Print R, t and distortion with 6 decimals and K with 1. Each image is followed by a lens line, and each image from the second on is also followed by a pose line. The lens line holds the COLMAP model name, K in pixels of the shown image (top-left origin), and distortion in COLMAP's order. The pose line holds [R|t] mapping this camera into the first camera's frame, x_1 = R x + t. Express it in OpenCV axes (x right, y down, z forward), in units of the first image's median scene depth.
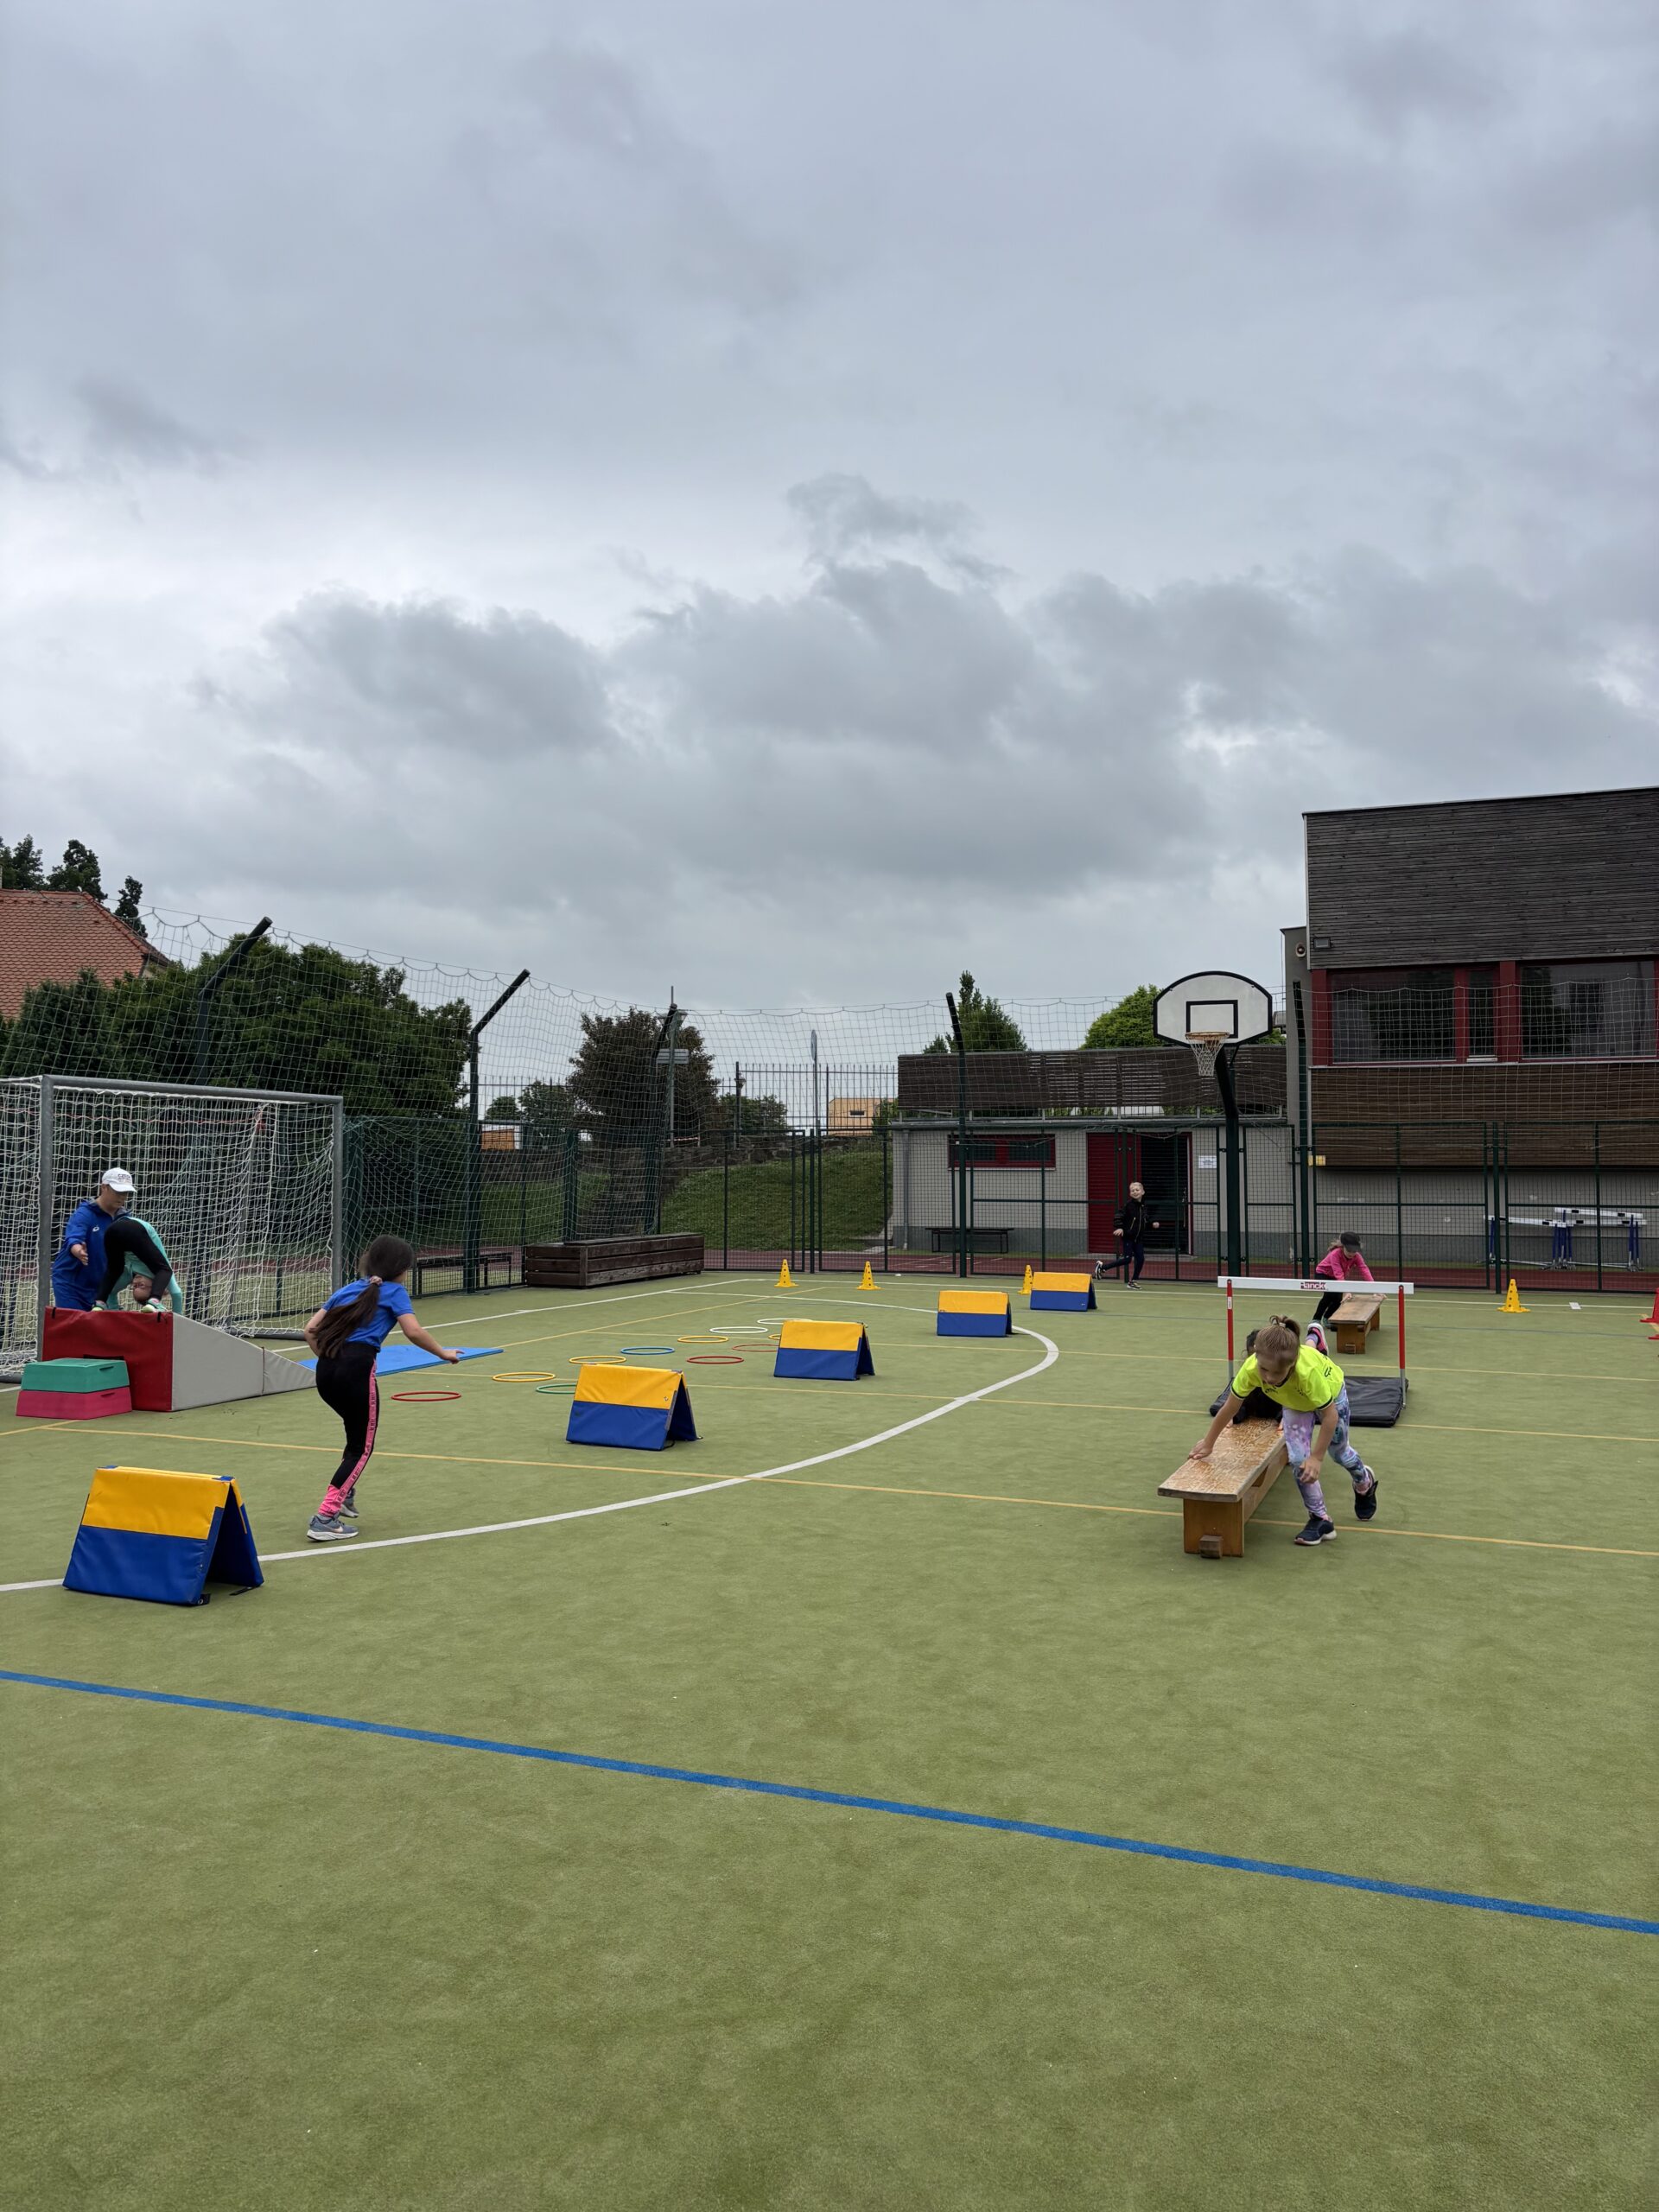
lens RADIAL K [[1663.5, 0, 829.5], [0, 1663.5, 1106.0], [0, 0, 1]] dist [0.057305, -0.049200]
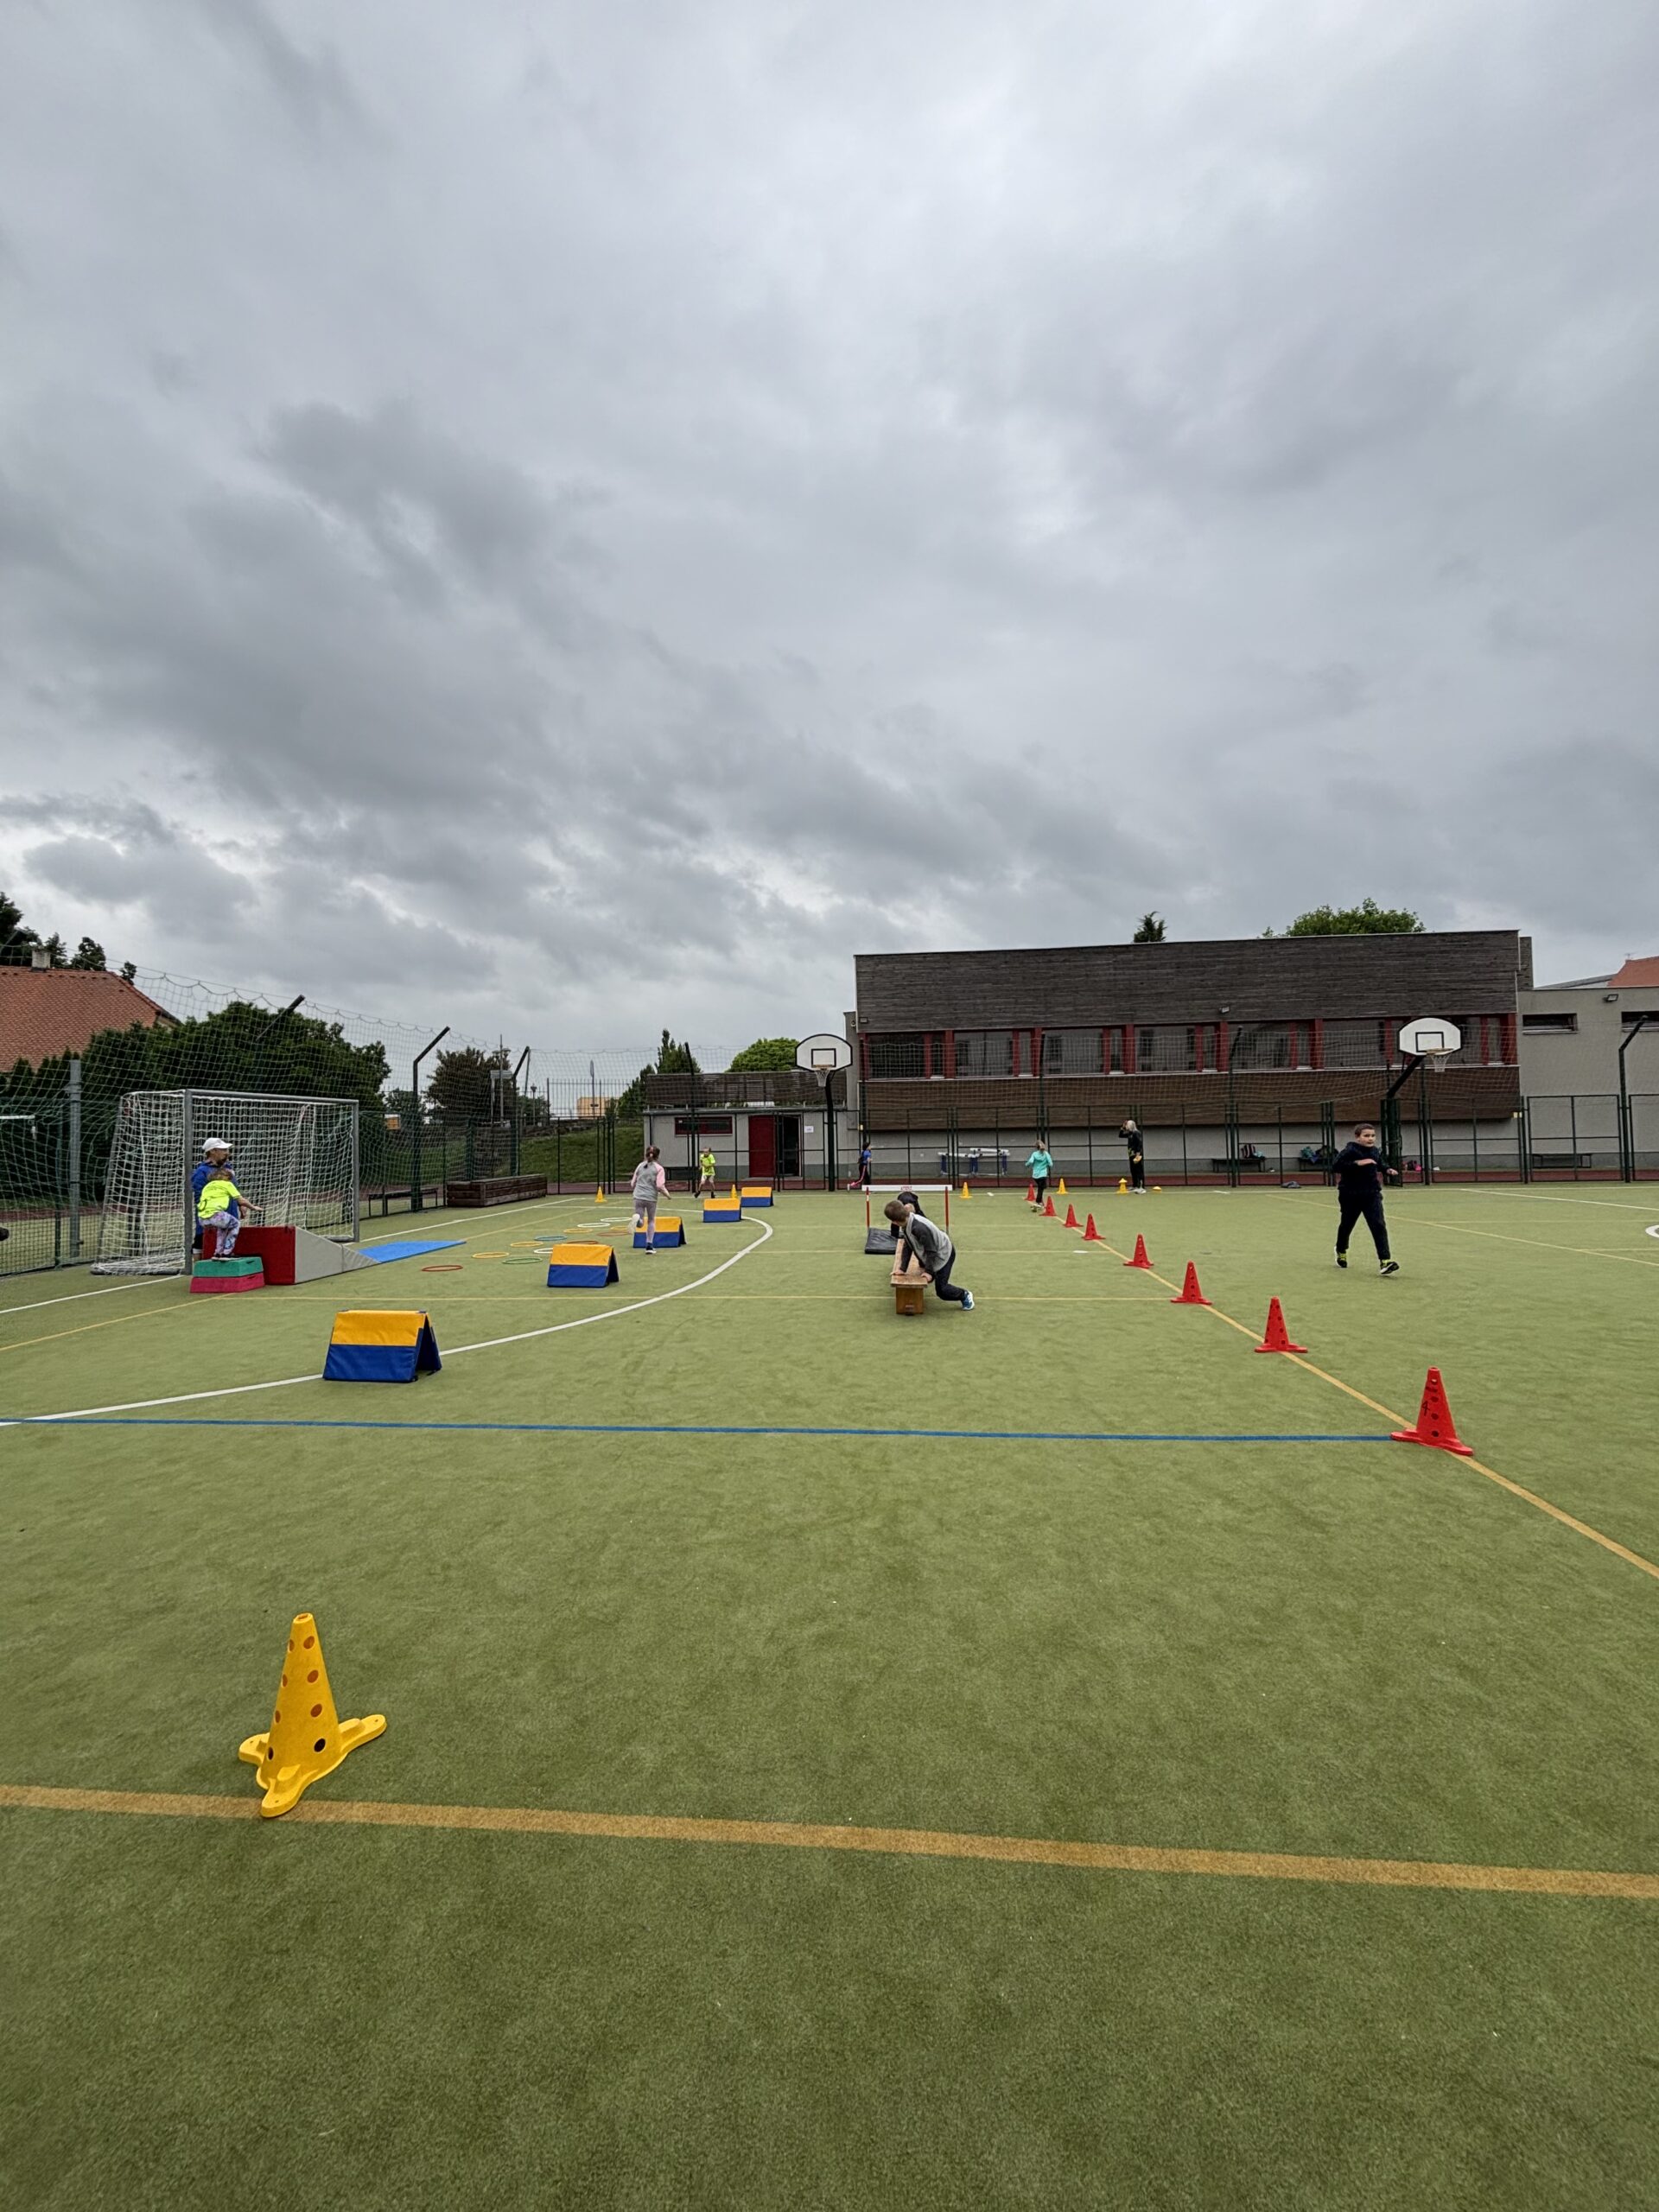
lens RADIAL K [[892.9, 0, 829.5], [0, 892.9, 1106.0], [0, 0, 1]] dist [0.013154, -0.000229]
pose [[0.958683, -0.009356, 0.284323, -0.109657], [0.007636, 0.999945, 0.007155, -0.003609], [-0.284374, -0.004689, 0.958702, -0.033238]]
